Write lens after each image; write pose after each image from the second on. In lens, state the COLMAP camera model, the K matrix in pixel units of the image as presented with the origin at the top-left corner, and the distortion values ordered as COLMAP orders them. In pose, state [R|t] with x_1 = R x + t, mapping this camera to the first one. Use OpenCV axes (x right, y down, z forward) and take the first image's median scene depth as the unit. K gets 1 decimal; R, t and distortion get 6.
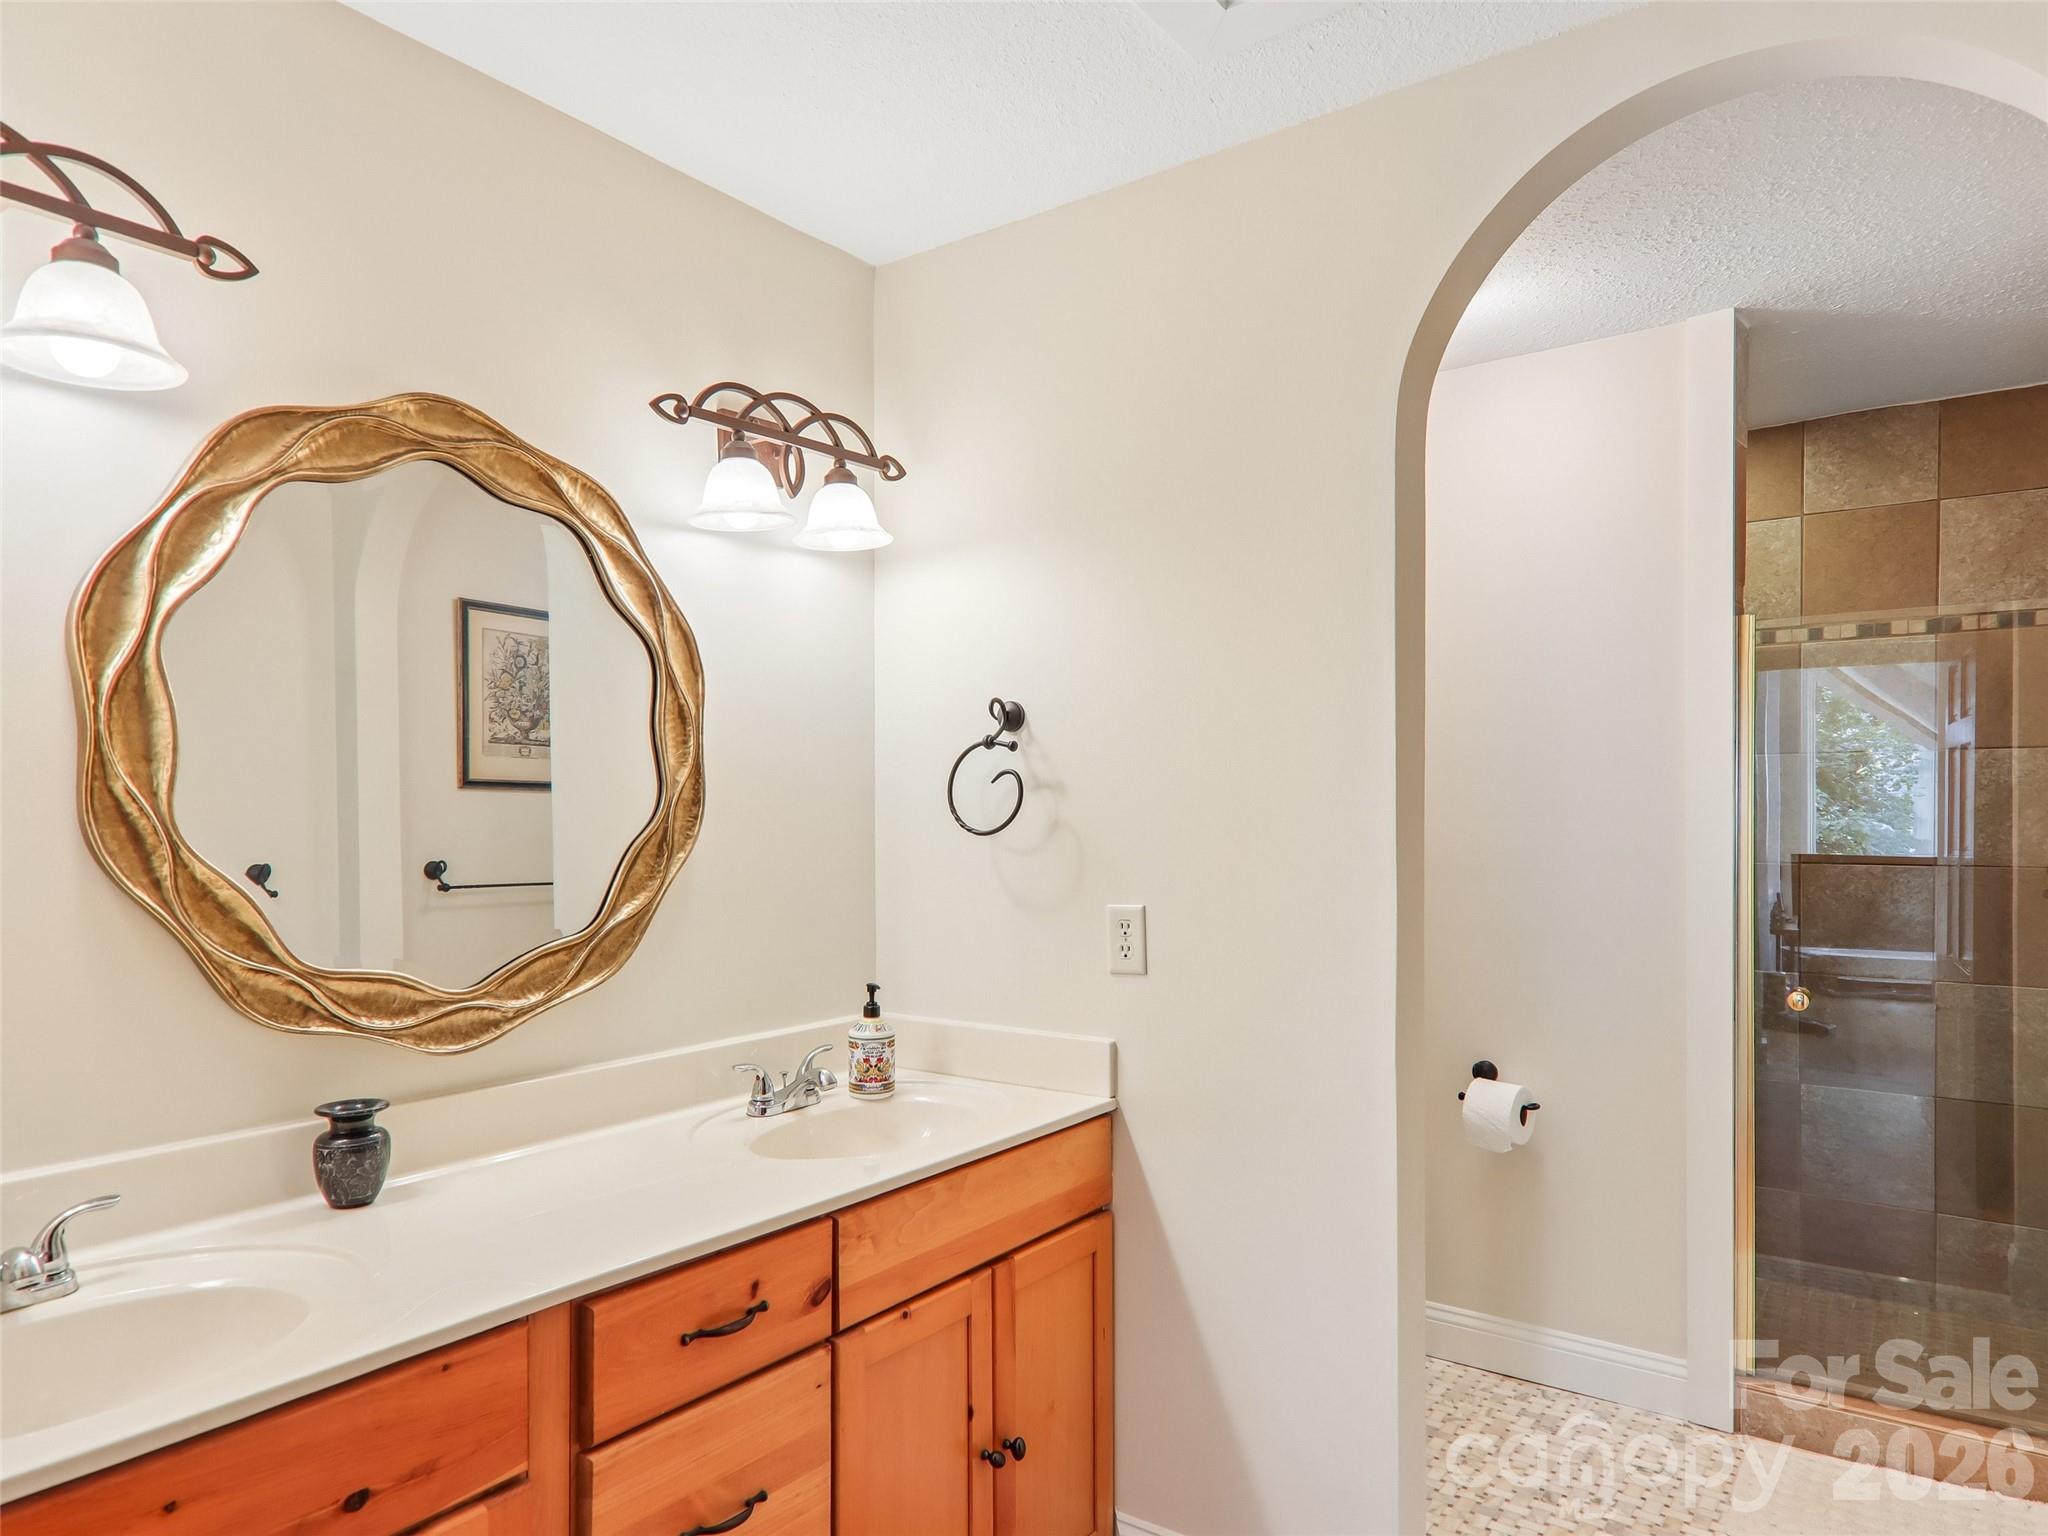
lens RADIAL K [[1288.5, 0, 1020.0], [0, 1288.5, 791.2], [0, 0, 1]] dist [-0.005995, -0.003782]
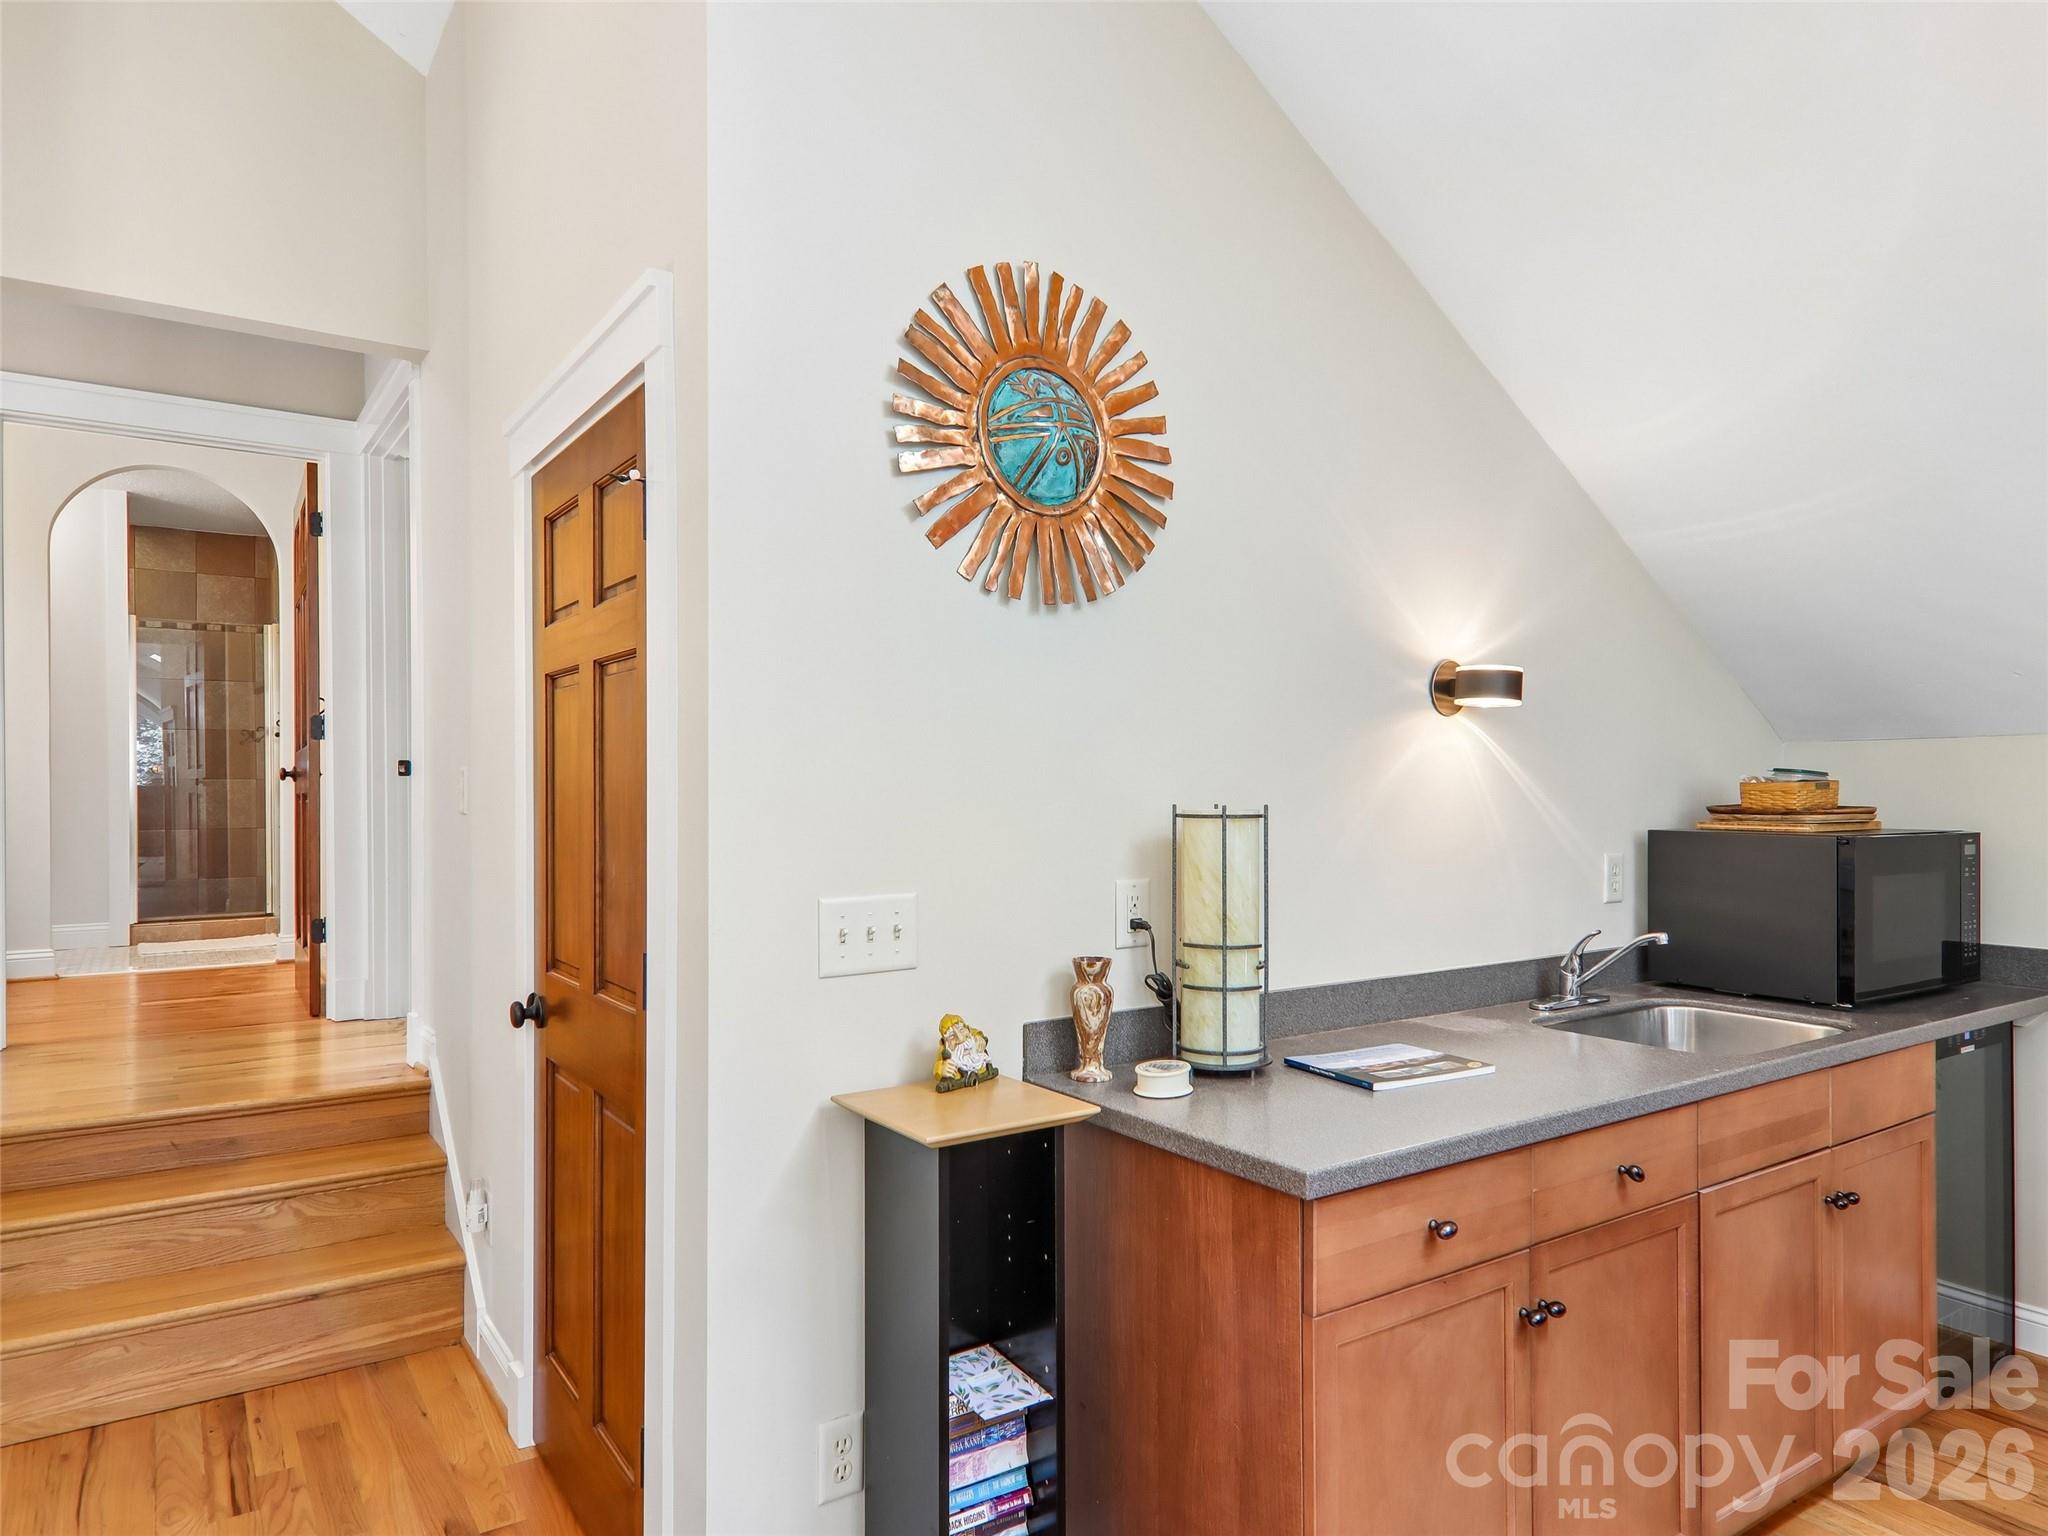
lens RADIAL K [[1288.5, 0, 1020.0], [0, 1288.5, 791.2], [0, 0, 1]] dist [-0.005995, -0.003782]
pose [[0.314854, -0.004033, 0.949132, -1.049322], [0.003095, 0.999990, 0.003222, 0.169834], [-0.949135, 0.001923, 0.314863, -1.177889]]
